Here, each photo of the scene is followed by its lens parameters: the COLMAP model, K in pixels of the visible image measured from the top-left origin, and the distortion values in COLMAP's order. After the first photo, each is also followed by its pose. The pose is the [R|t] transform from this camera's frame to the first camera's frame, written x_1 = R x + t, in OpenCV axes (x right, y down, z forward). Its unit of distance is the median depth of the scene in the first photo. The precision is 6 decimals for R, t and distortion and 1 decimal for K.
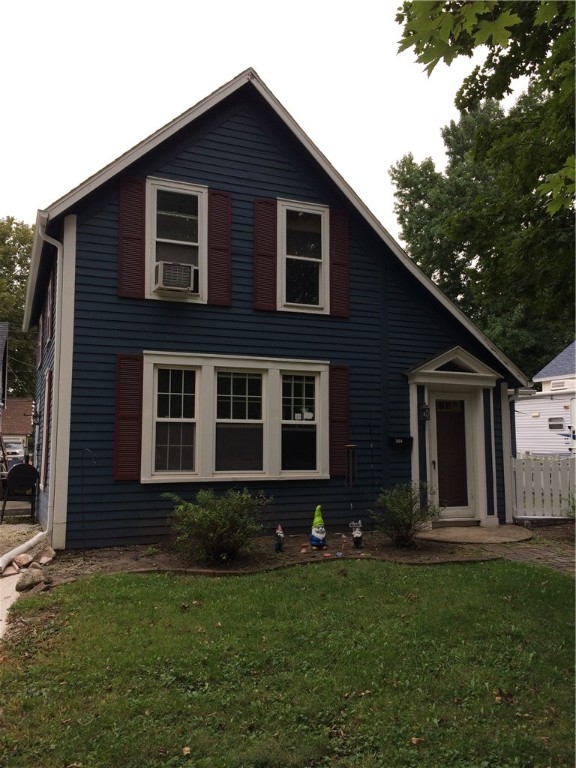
lens RADIAL K [[649.8, 0, 288.0], [0, 649.8, 384.0], [0, 0, 1]] dist [0.024930, 0.001247]
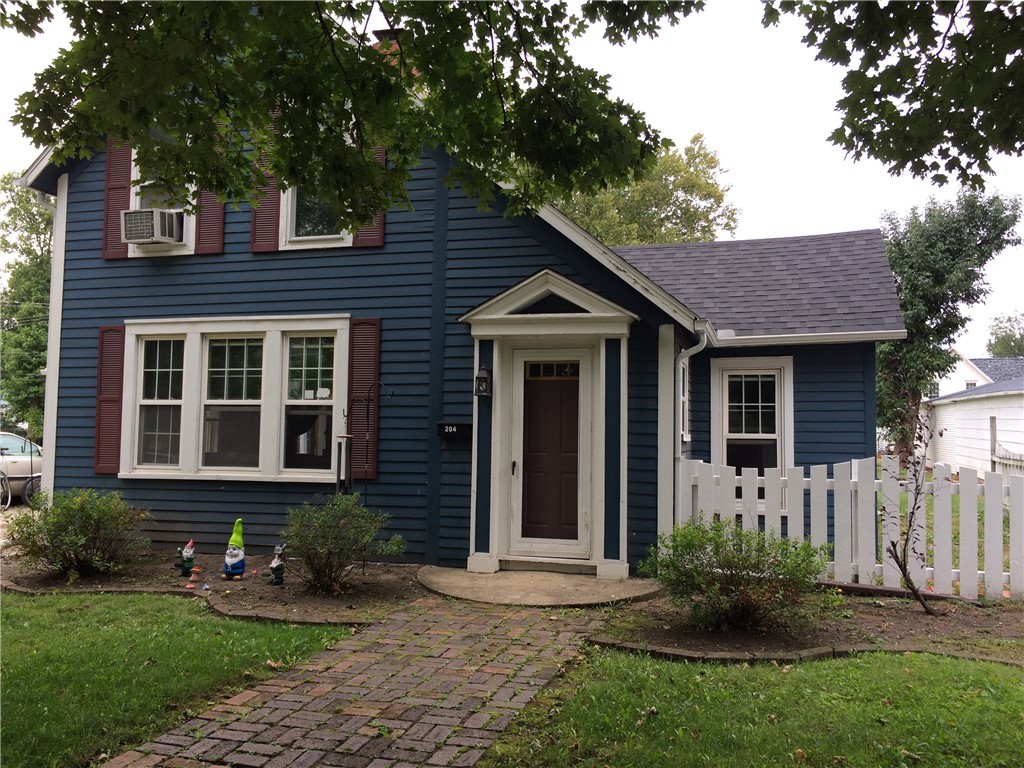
lens RADIAL K [[866.4, 0, 515.4], [0, 866.4, 383.2], [0, 0, 1]] dist [0.024930, 0.001247]
pose [[0.784175, -0.029621, -0.619833, 0.812736], [0.048817, 0.998709, 0.014033, 0.036383], [0.618617, -0.041263, 0.784608, 0.401916]]
